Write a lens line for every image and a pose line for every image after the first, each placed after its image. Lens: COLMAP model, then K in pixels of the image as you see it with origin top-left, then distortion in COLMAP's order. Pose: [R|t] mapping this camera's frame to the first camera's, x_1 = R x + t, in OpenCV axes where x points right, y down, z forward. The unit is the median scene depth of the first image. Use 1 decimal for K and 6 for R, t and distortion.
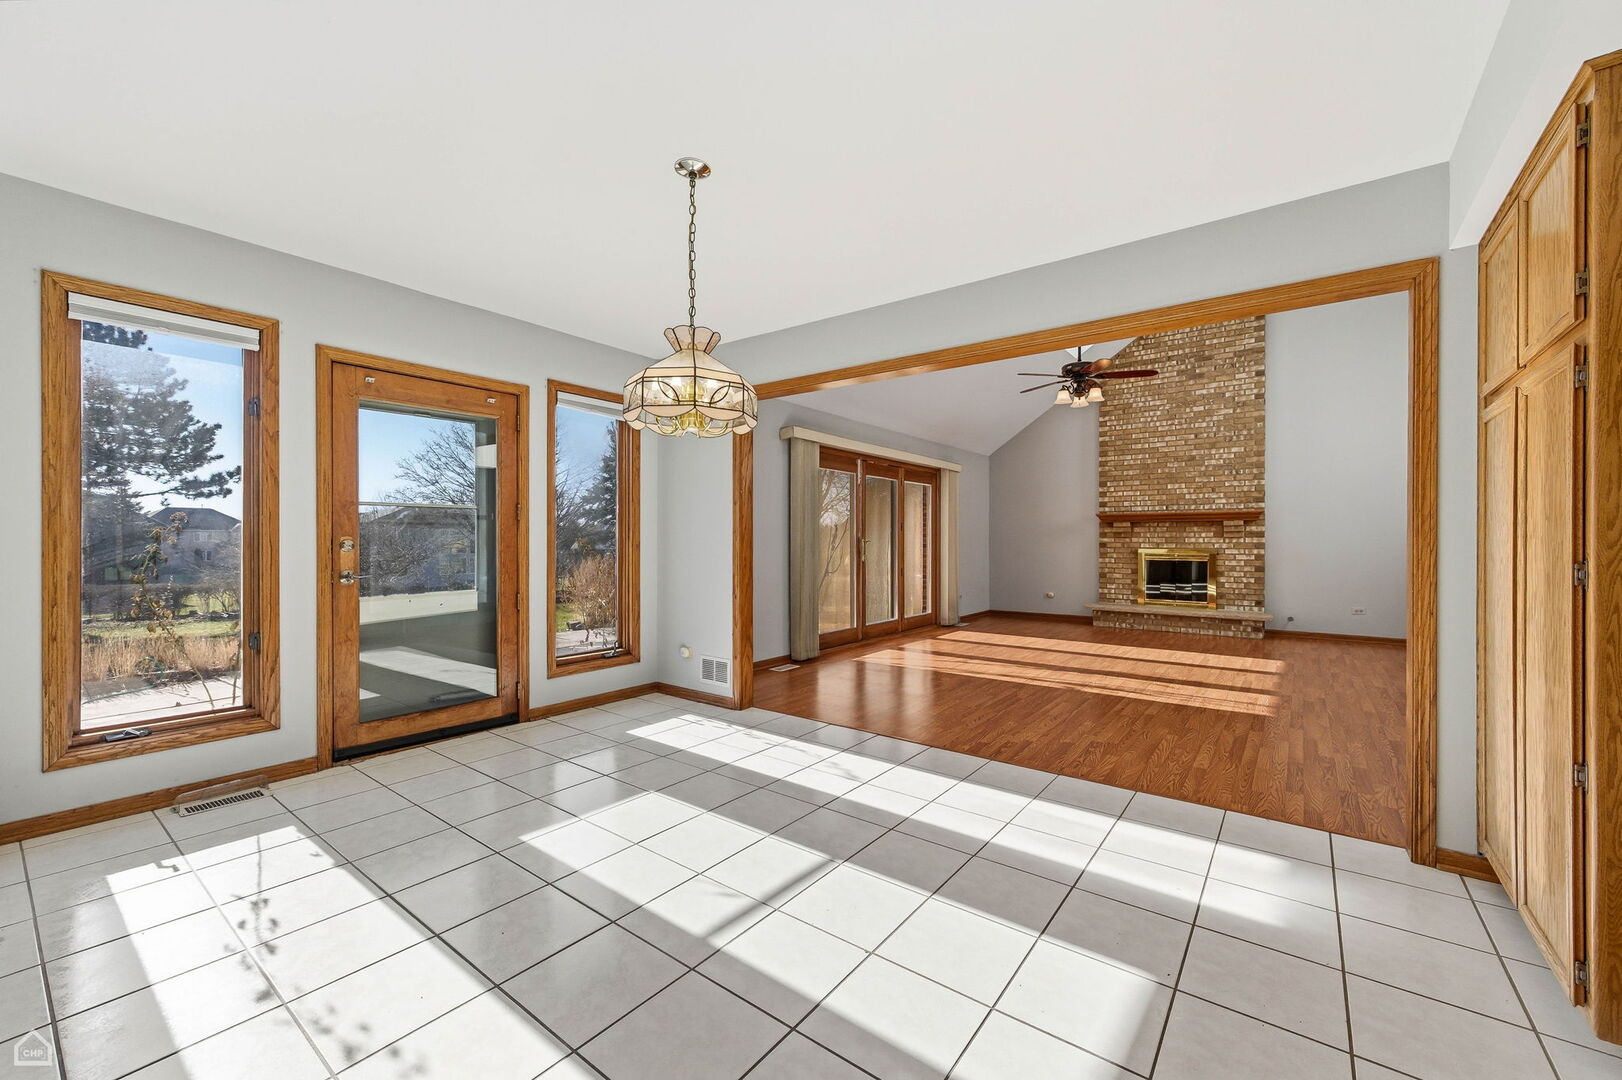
lens RADIAL K [[642.9, 0, 817.1], [0, 642.9, 539.7], [0, 0, 1]] dist [0.003152, 0.000048]
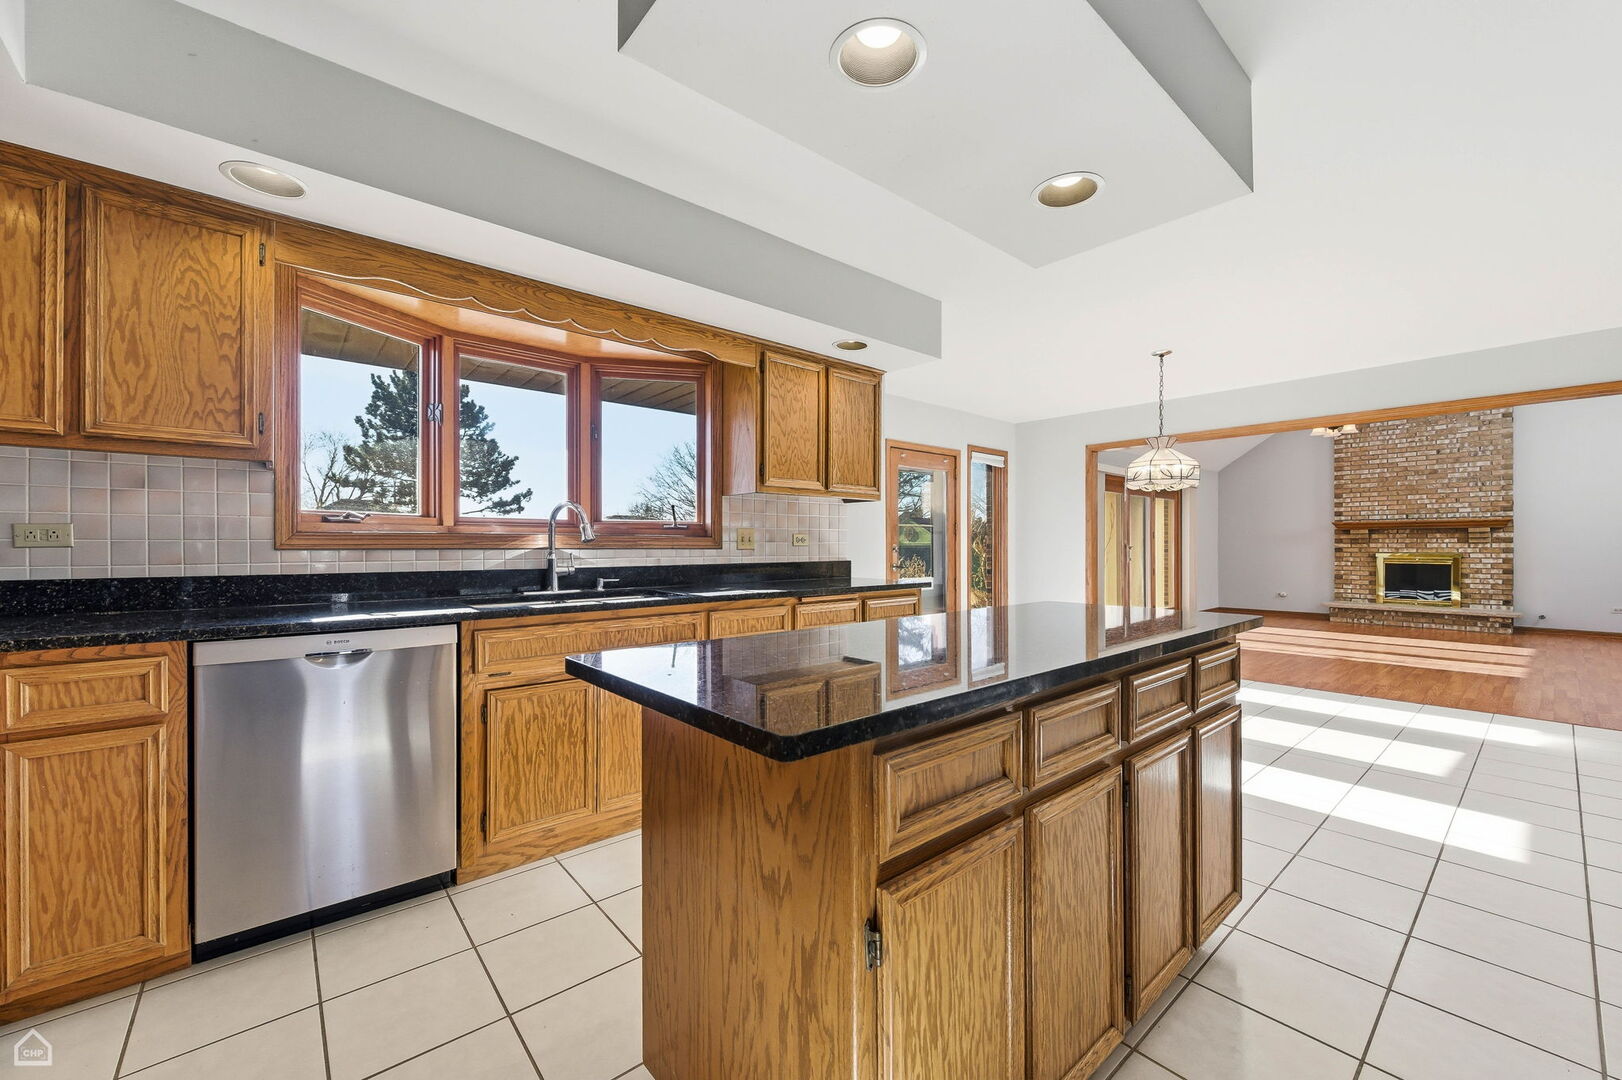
lens RADIAL K [[632.8, 0, 815.5], [0, 632.8, 545.0], [0, 0, 1]] dist [-0.001928, -0.000408]
pose [[0.975699, -0.002201, -0.219103, -0.226889], [0.001979, 0.999997, -0.001230, -0.000946], [0.219105, 0.000766, 0.975701, -0.306044]]
